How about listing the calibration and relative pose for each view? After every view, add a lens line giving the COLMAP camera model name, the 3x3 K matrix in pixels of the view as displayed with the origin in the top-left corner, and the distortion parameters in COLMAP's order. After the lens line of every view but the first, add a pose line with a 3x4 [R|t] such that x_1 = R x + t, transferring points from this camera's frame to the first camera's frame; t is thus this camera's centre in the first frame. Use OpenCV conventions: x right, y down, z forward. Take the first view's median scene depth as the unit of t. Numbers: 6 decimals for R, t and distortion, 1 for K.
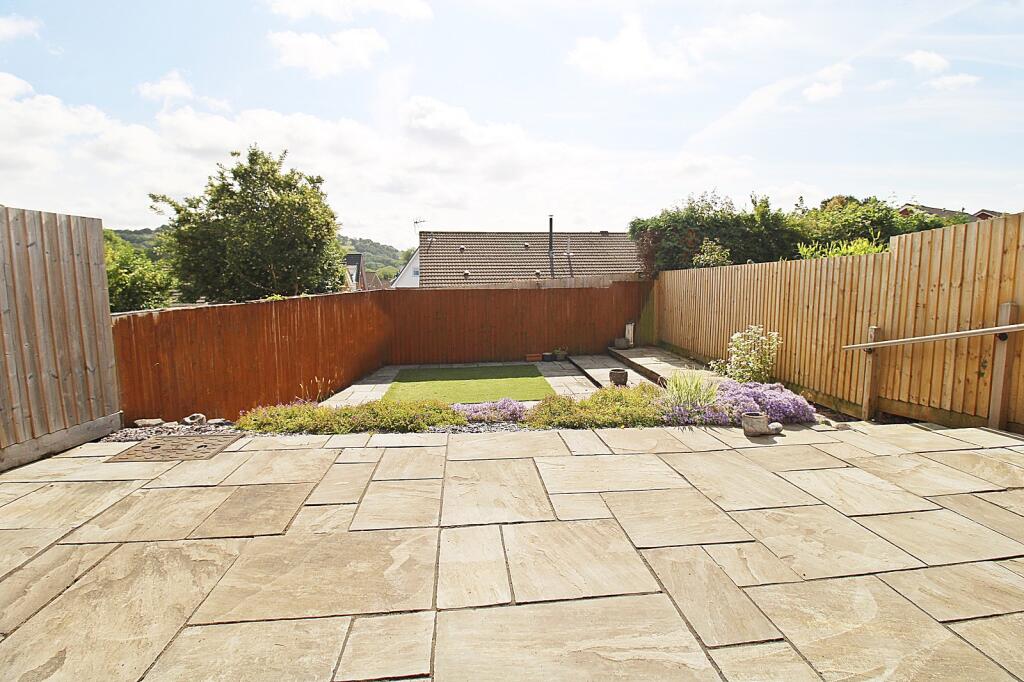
lens RADIAL K [[477.6, 0, 510.6], [0, 477.6, 328.3], [0, 0, 1]] dist [-0.018052, -0.000228]
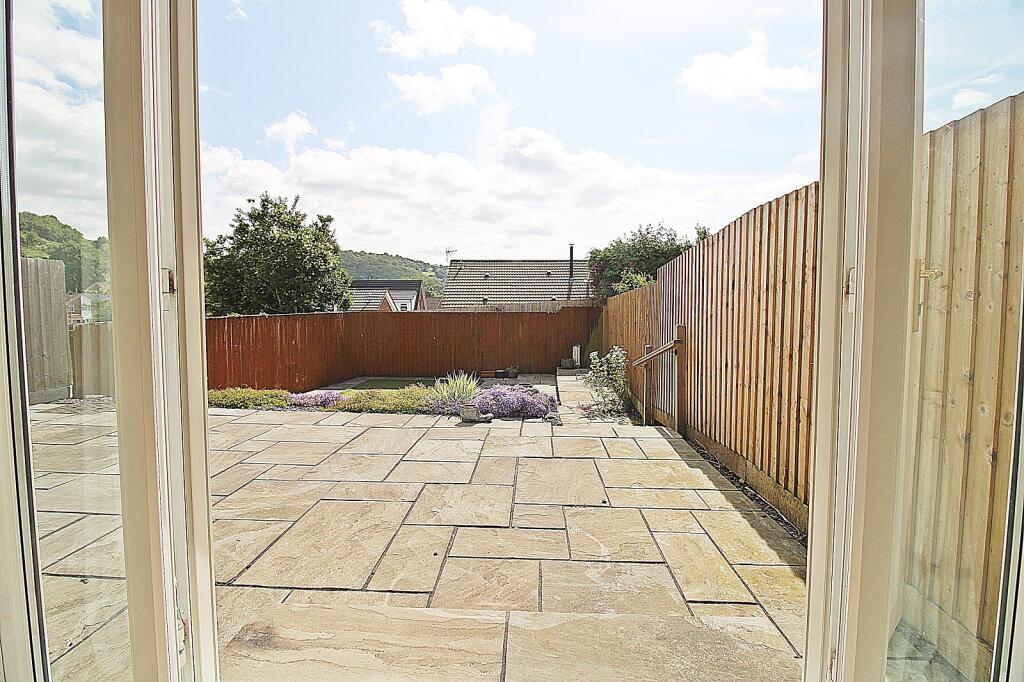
lens RADIAL K [[477.6, 0, 510.6], [0, 477.6, 328.3], [0, 0, 1]] dist [-0.018052, -0.000228]
pose [[0.987526, 0.018286, -0.156391, 0.272264], [-0.026599, 0.998333, -0.051228, 0.010724], [0.155194, 0.054749, 0.986366, -0.095437]]
